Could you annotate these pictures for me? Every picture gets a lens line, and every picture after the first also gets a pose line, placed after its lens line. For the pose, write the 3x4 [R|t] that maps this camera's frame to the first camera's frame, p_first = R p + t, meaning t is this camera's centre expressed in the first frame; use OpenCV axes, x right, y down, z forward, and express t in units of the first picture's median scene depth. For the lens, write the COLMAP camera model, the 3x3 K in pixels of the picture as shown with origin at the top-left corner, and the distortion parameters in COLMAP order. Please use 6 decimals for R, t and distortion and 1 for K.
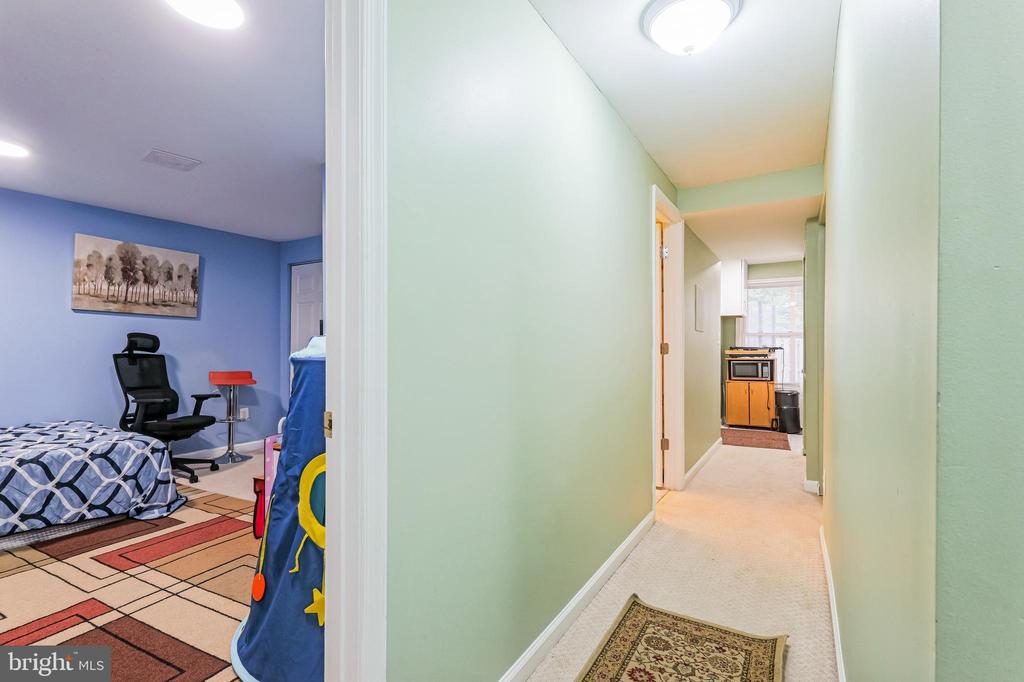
lens RADIAL K [[472.2, 0, 511.2], [0, 472.2, 348.7], [0, 0, 1]] dist [-0.000398, -0.005755]
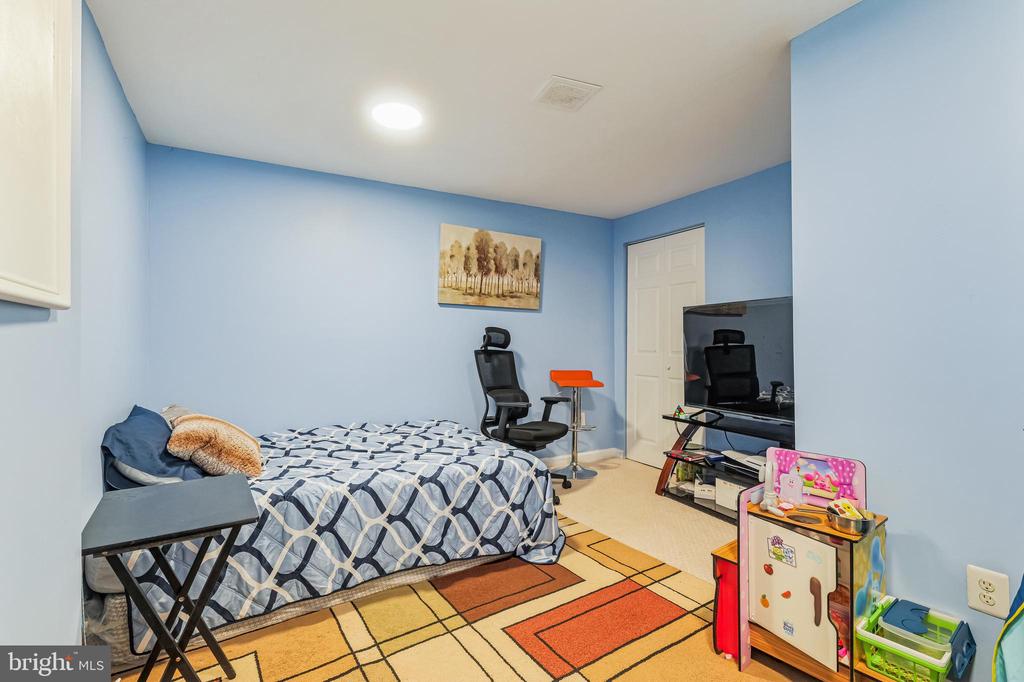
lens RADIAL K [[487.9, 0, 511.5], [0, 487.9, 347.8], [0, 0, 1]] dist [-0.000041, 0.000038]
pose [[0.867516, 0.004753, -0.497386, -0.330172], [0.000077, 0.999953, 0.009691, -0.003343], [0.497409, -0.008446, 0.867475, 0.224827]]
